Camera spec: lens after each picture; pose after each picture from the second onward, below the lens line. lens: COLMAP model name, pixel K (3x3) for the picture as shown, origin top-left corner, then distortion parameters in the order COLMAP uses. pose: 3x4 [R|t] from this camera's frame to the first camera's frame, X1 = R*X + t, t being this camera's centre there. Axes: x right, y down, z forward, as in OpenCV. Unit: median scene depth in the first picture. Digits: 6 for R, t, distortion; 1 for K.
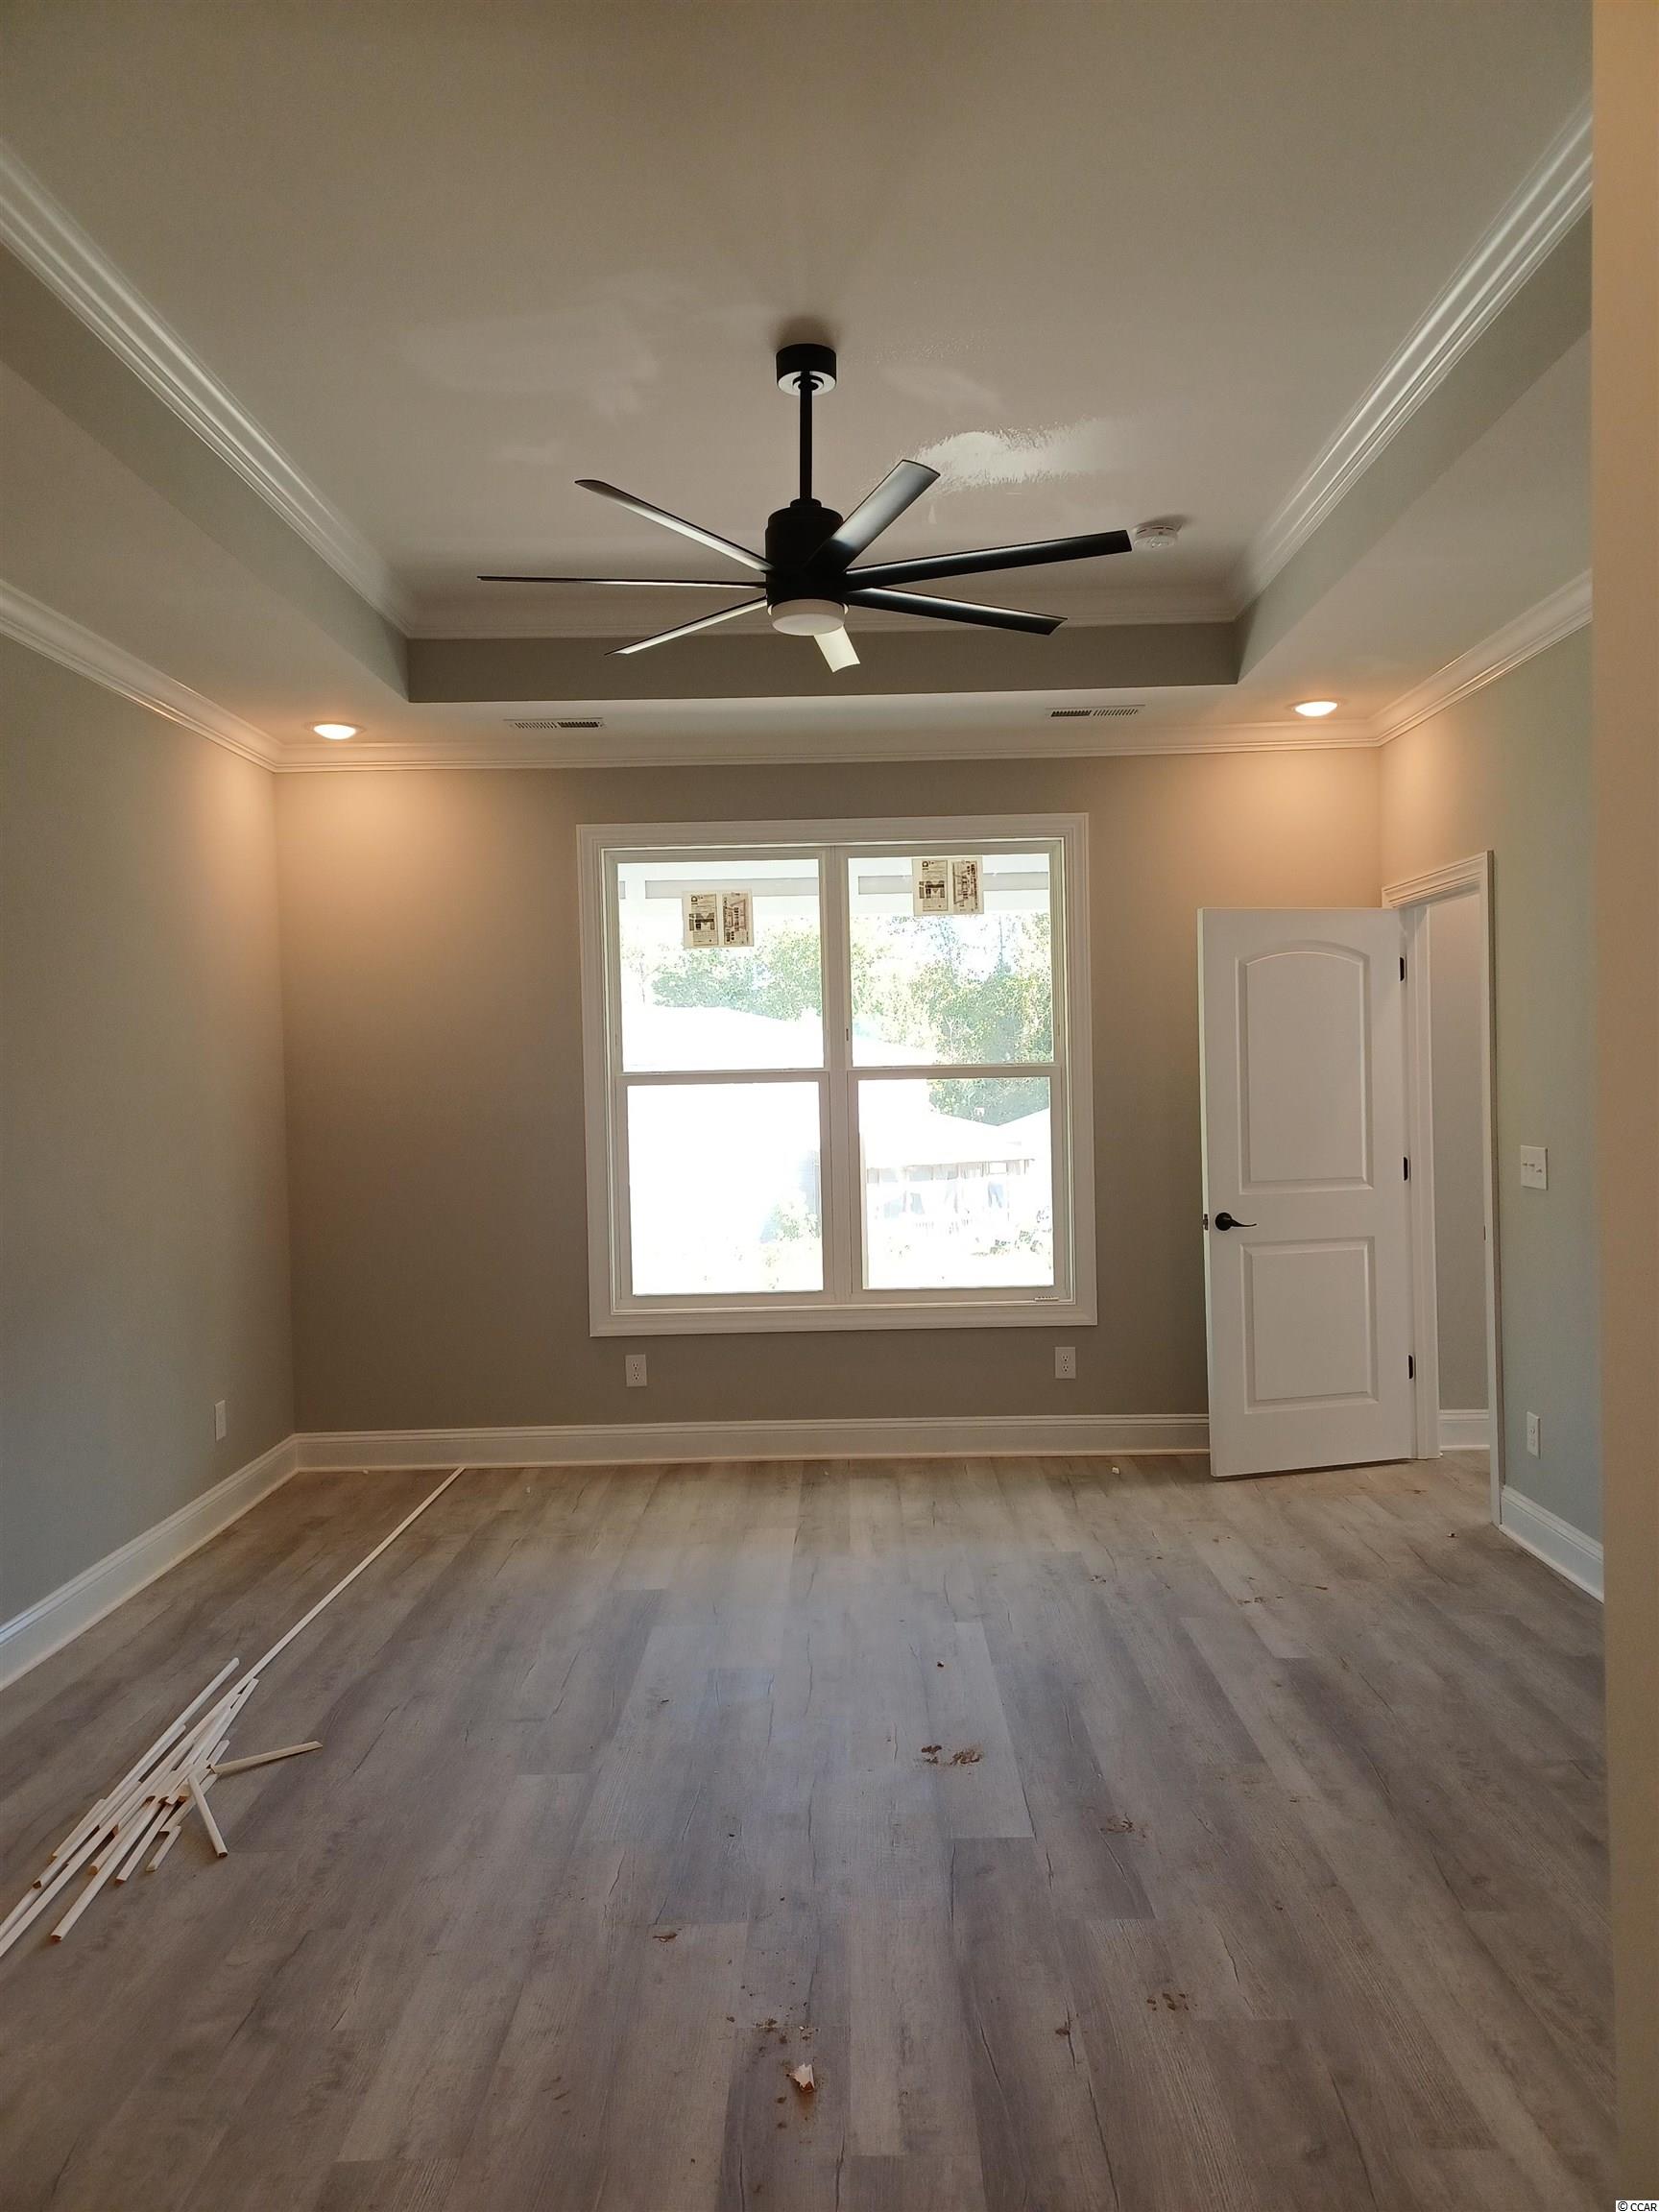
lens RADIAL K [[1618.0, 0, 829.5], [0, 1618.0, 1106.0], [0, 0, 1]] dist [0.107942, -0.151132]
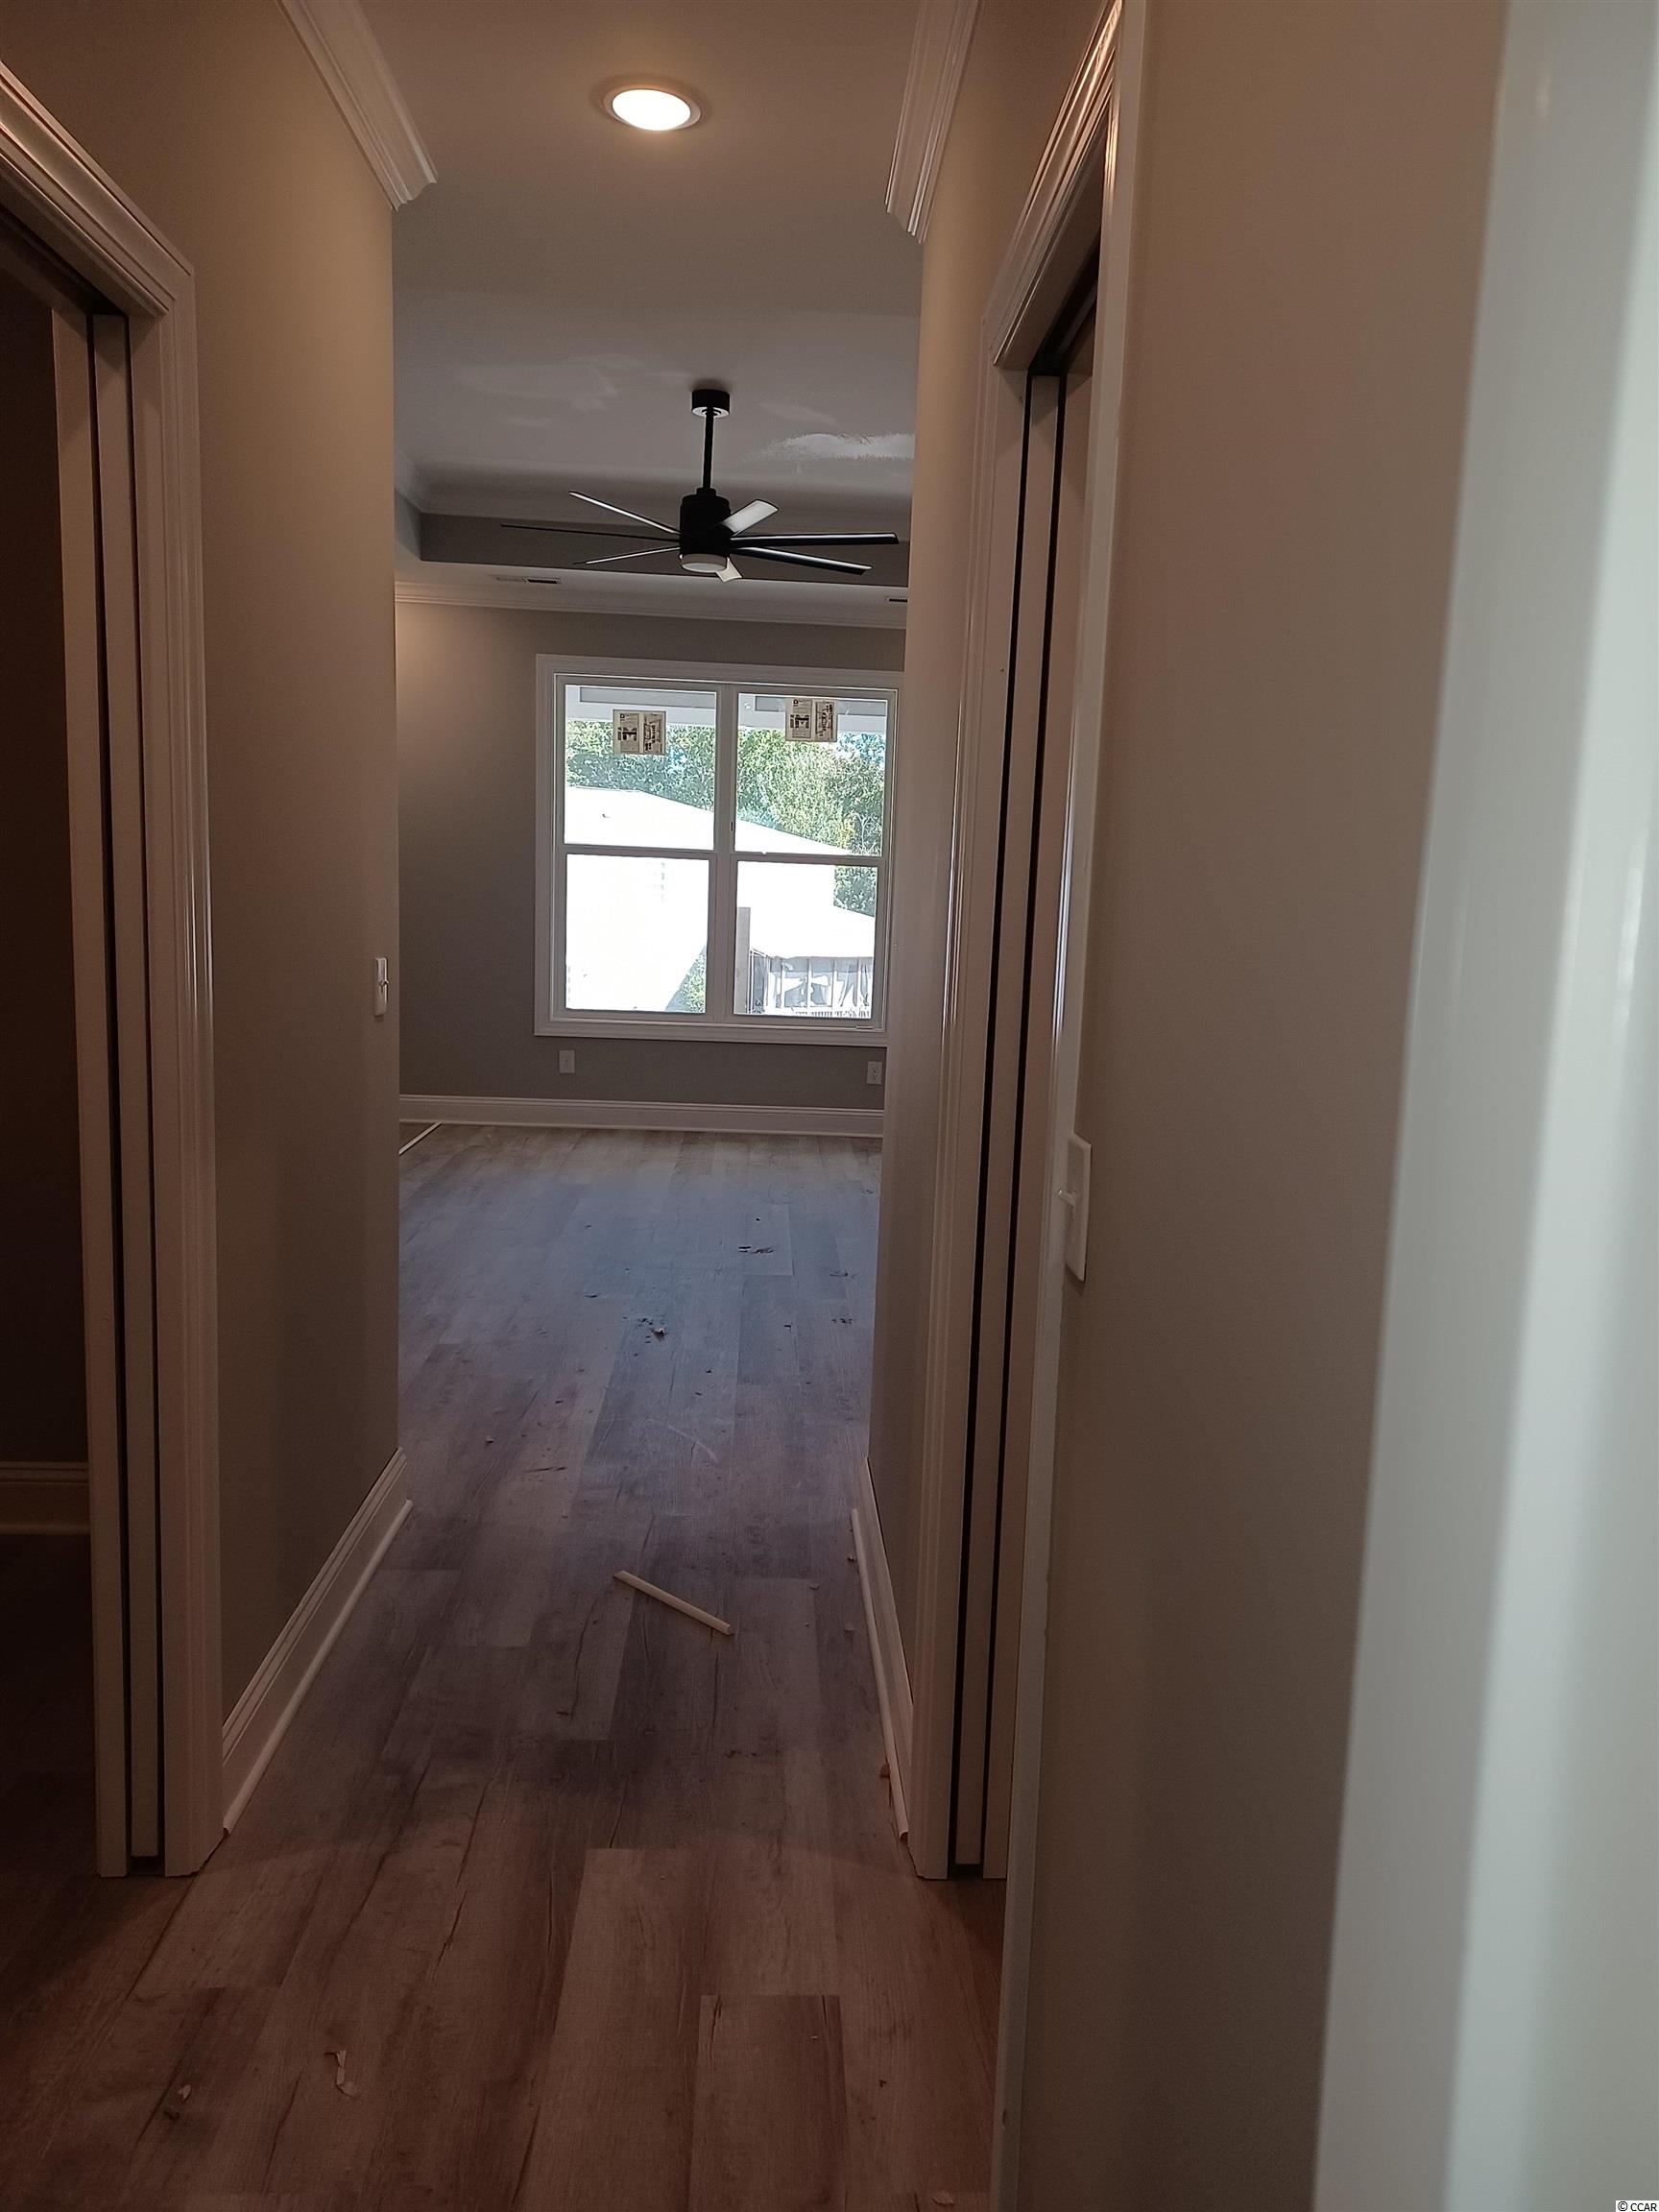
lens RADIAL K [[1618.0, 0, 829.5], [0, 1618.0, 1106.0], [0, 0, 1]] dist [0.107942, -0.151132]
pose [[0.996833, 0.051936, 0.060216, 0.023744], [-0.059097, 0.990522, 0.123988, 0.014849], [-0.053206, -0.127154, 0.990455, -0.399309]]
